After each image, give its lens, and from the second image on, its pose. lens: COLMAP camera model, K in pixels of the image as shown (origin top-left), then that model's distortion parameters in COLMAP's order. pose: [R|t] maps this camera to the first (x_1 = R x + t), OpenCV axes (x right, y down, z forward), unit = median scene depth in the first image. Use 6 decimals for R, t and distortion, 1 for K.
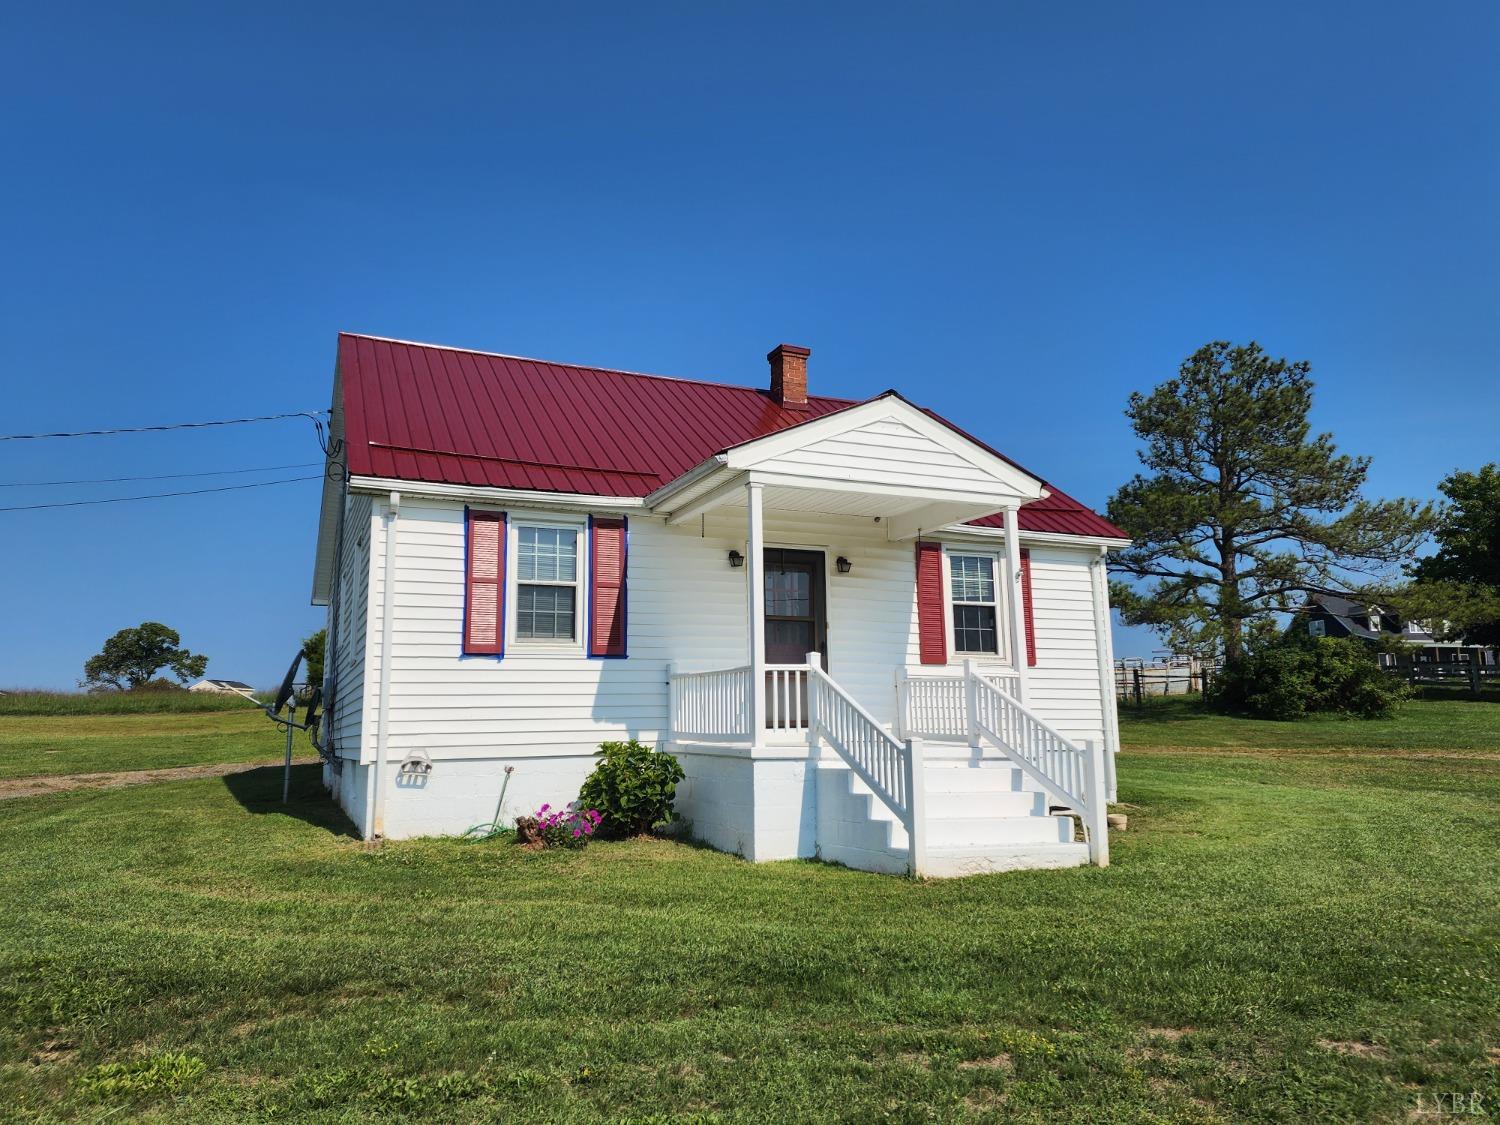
lens RADIAL K [[1019.9, 0, 748.8], [0, 1019.9, 558.8], [0, 0, 1]] dist [0.021566, 0.000501]
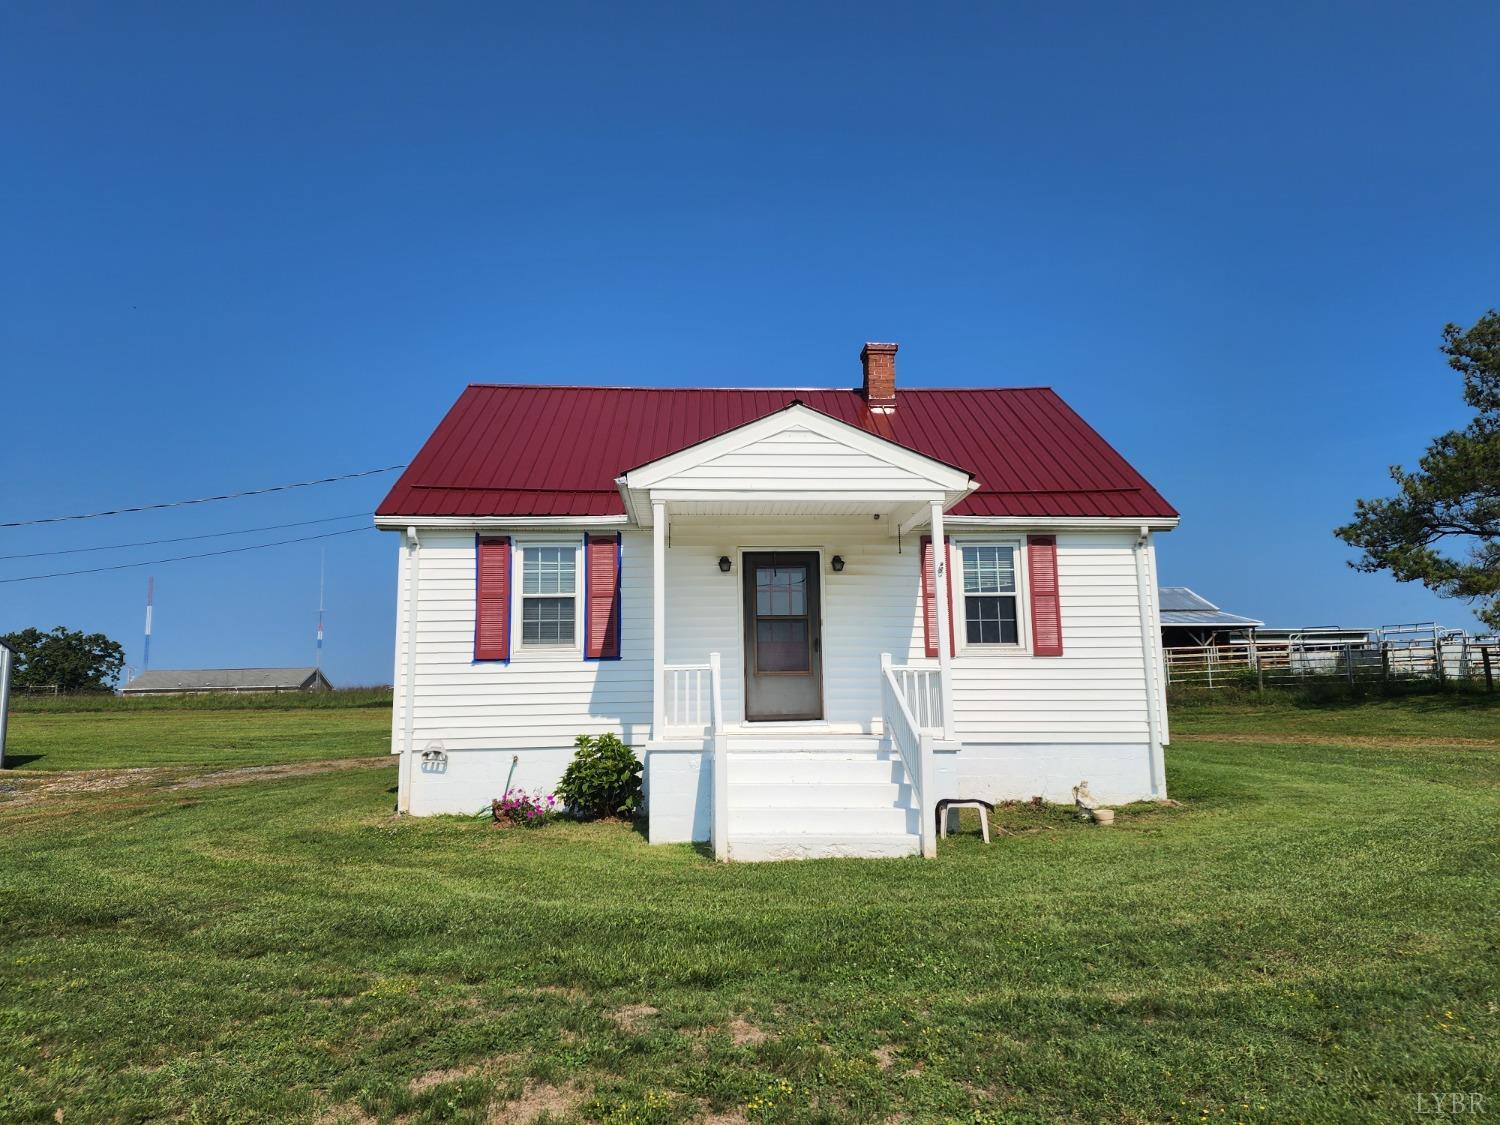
lens RADIAL K [[1019.9, 0, 764.6], [0, 1019.9, 562.9], [0, 0, 1]] dist [0.021566, 0.000501]
pose [[0.948986, -0.052349, -0.310942, 0.390588], [0.057087, 0.998350, 0.006150, -0.006053], [0.310107, -0.023587, 0.950409, -0.008502]]
